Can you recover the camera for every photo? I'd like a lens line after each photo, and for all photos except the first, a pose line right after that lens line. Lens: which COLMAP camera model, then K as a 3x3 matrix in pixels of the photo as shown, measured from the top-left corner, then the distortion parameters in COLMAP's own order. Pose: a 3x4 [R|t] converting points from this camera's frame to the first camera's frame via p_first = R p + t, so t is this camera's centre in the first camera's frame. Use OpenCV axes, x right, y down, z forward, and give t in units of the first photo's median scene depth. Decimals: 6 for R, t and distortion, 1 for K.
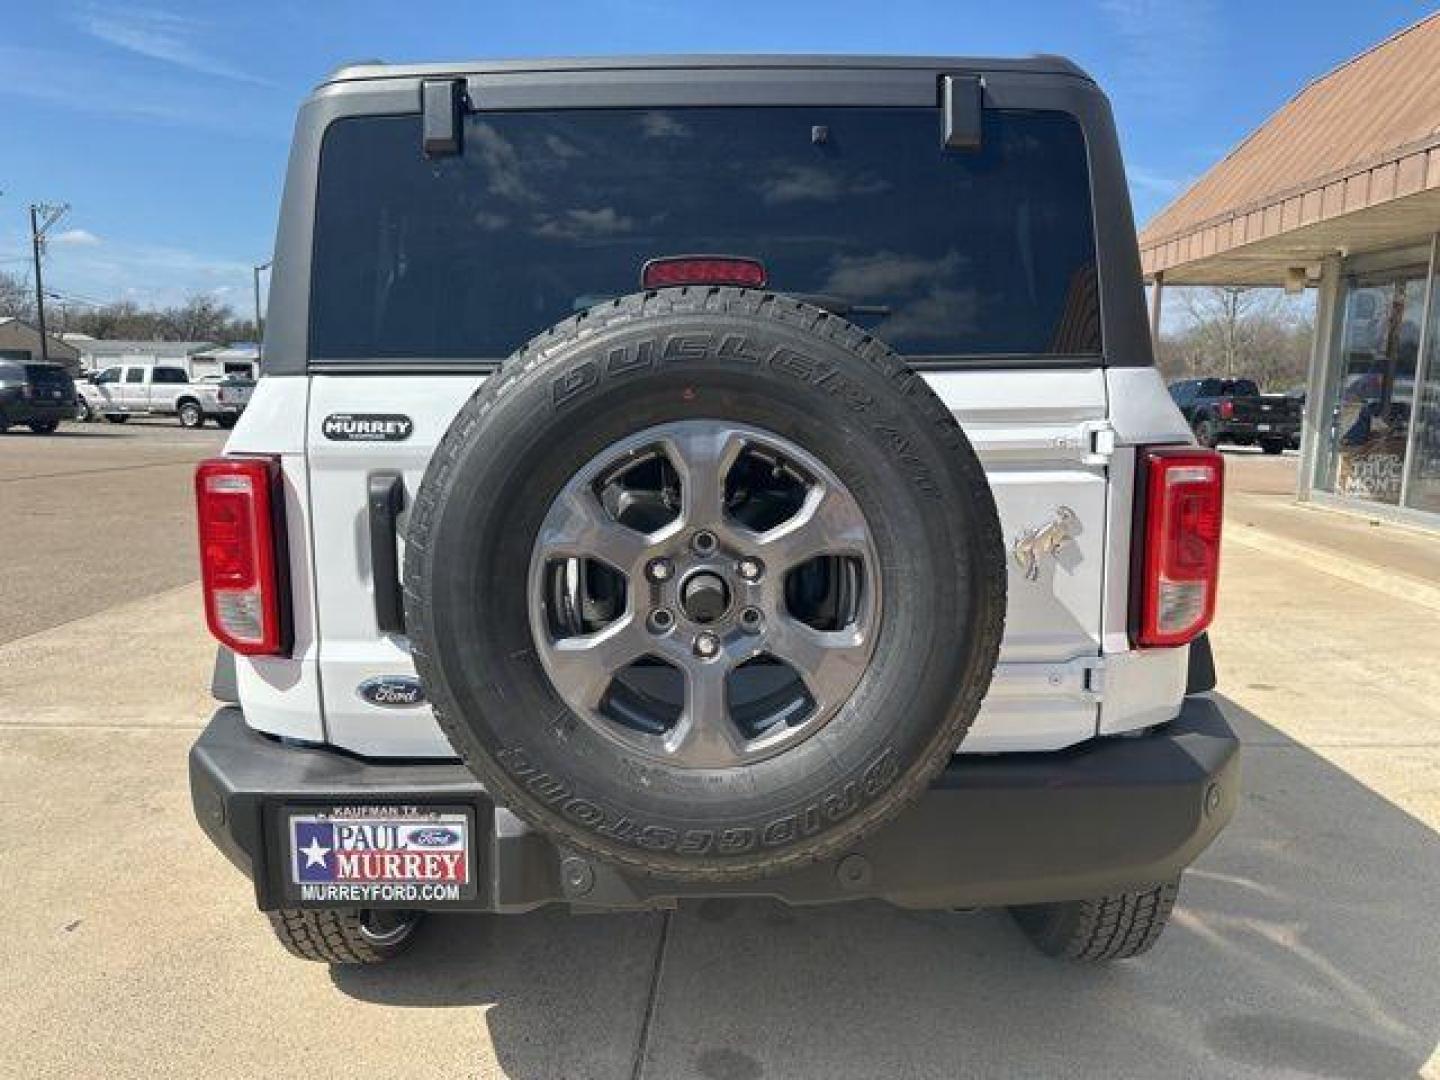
lens RADIAL K [[1062.5, 0, 718.5], [0, 1062.5, 553.0], [0, 0, 1]] dist [0.000335, -0.002369]
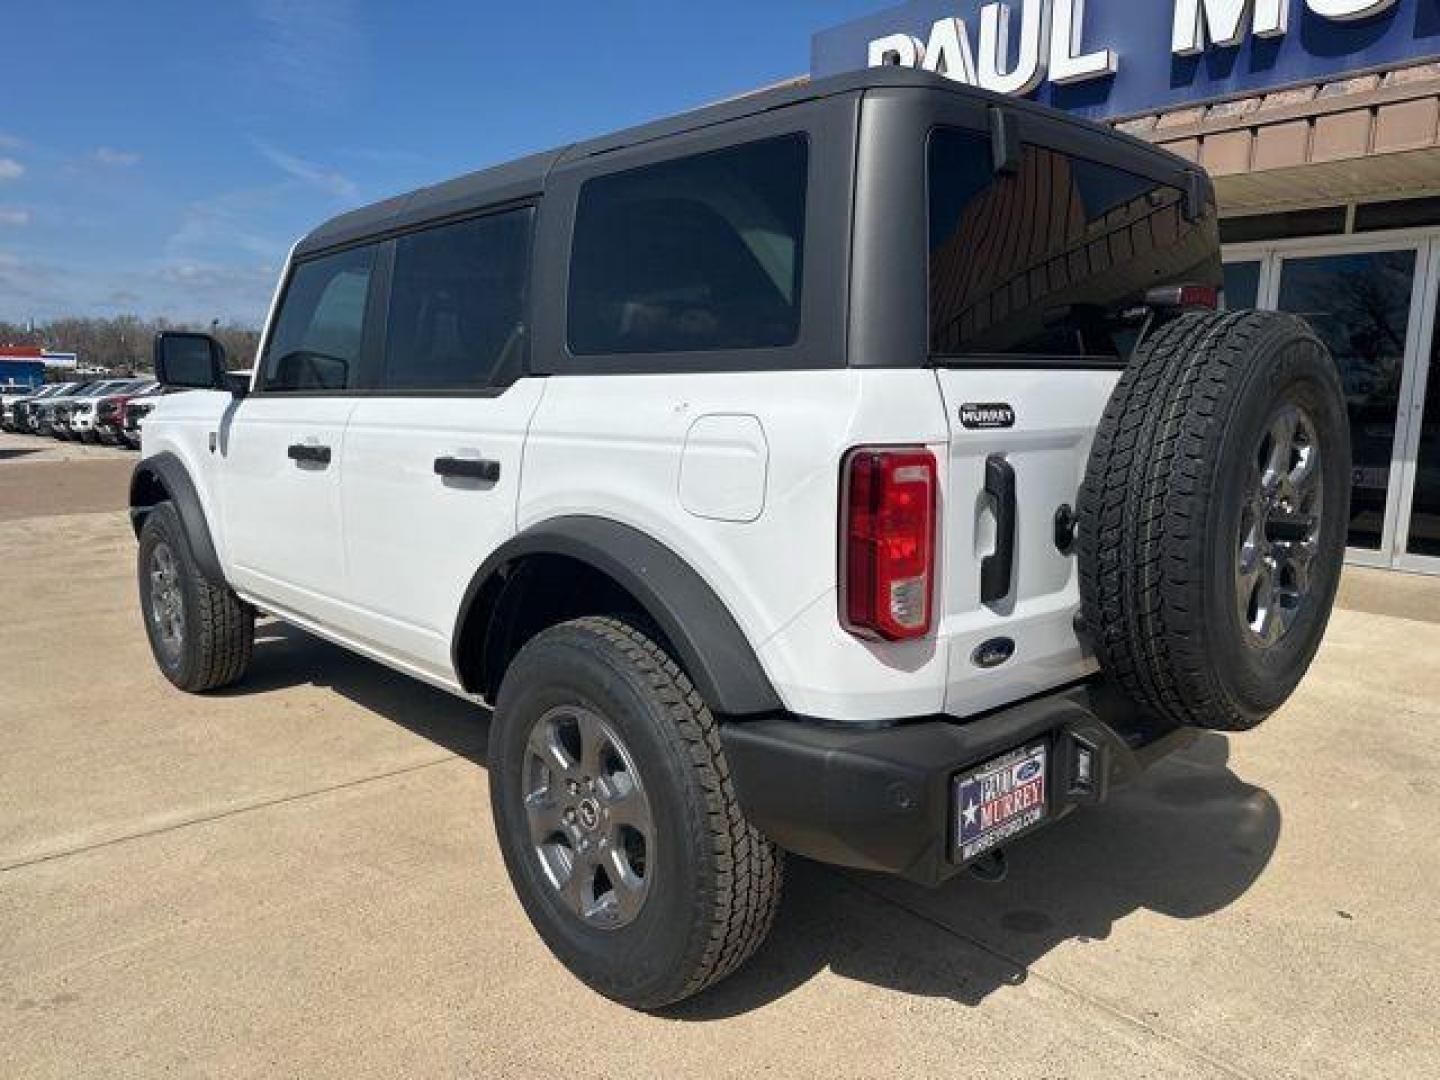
lens RADIAL K [[1072.3, 0, 720.0], [0, 1072.3, 540.0], [0, 0, 1]] dist [0.003235, -0.001660]
pose [[0.714950, -0.101678, 0.691743, -1.011385], [0.105163, 0.993752, 0.037379, -0.046432], [-0.691221, 0.046022, 0.721176, 0.299618]]
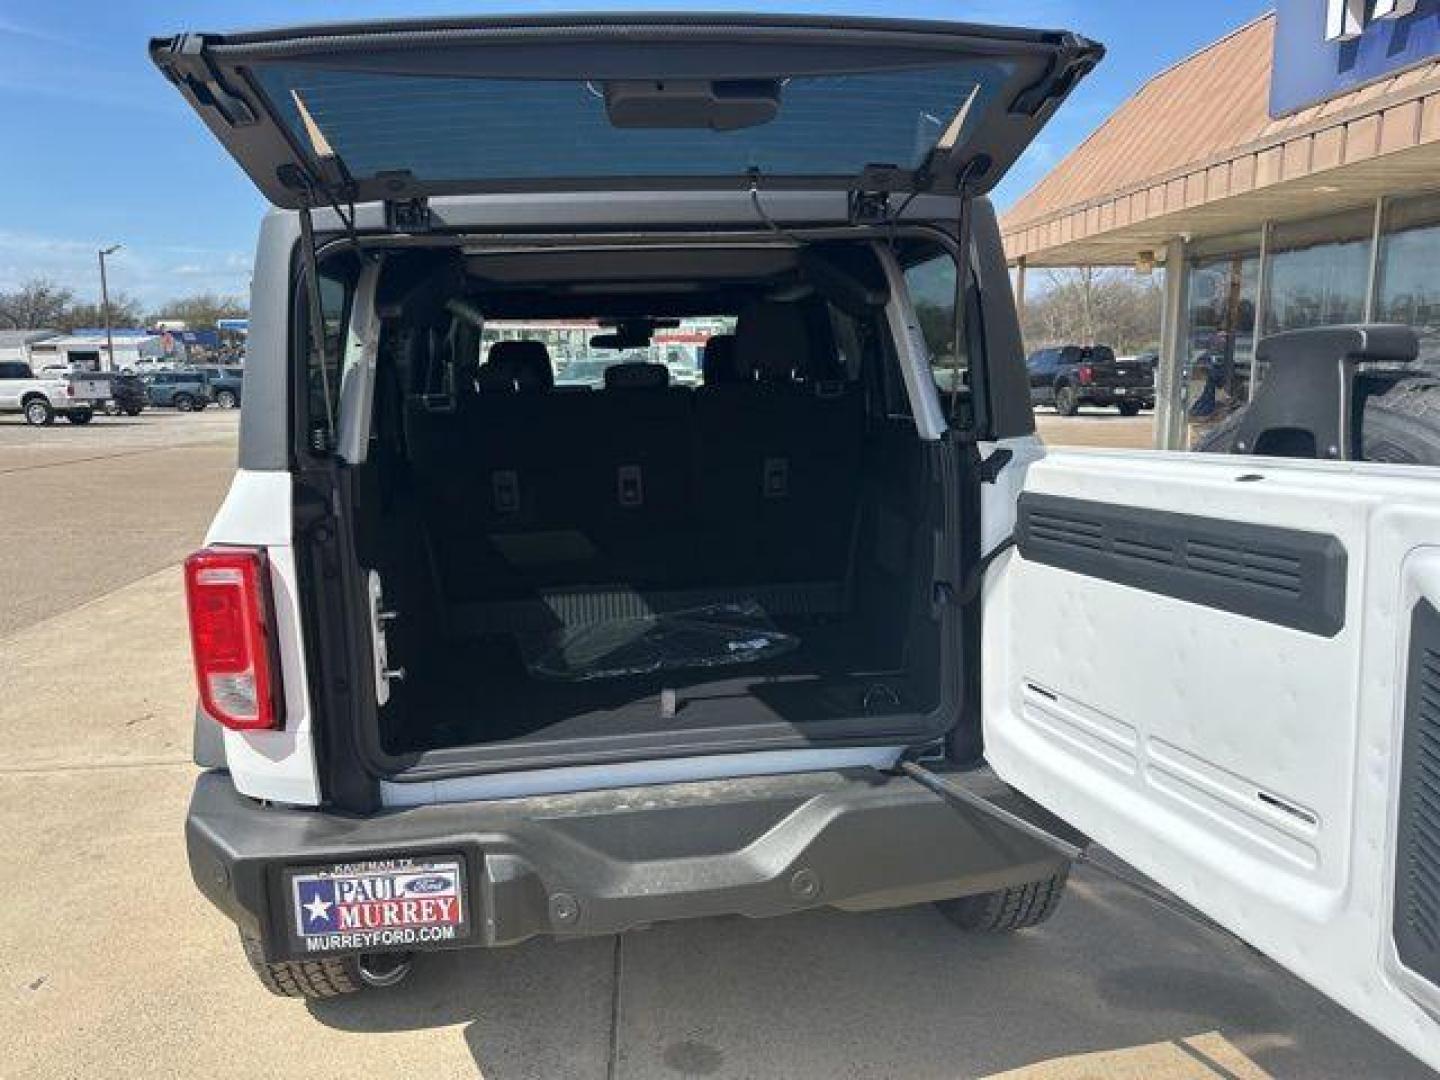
lens RADIAL K [[1072.3, 0, 720.0], [0, 1072.3, 540.0], [0, 0, 1]] dist [0.003235, -0.001660]
pose [[0.992430, -0.047461, 0.113273, -0.060129], [0.044897, 0.998677, 0.025087, -0.082504], [-0.114314, -0.019811, 0.993247, -0.107148]]
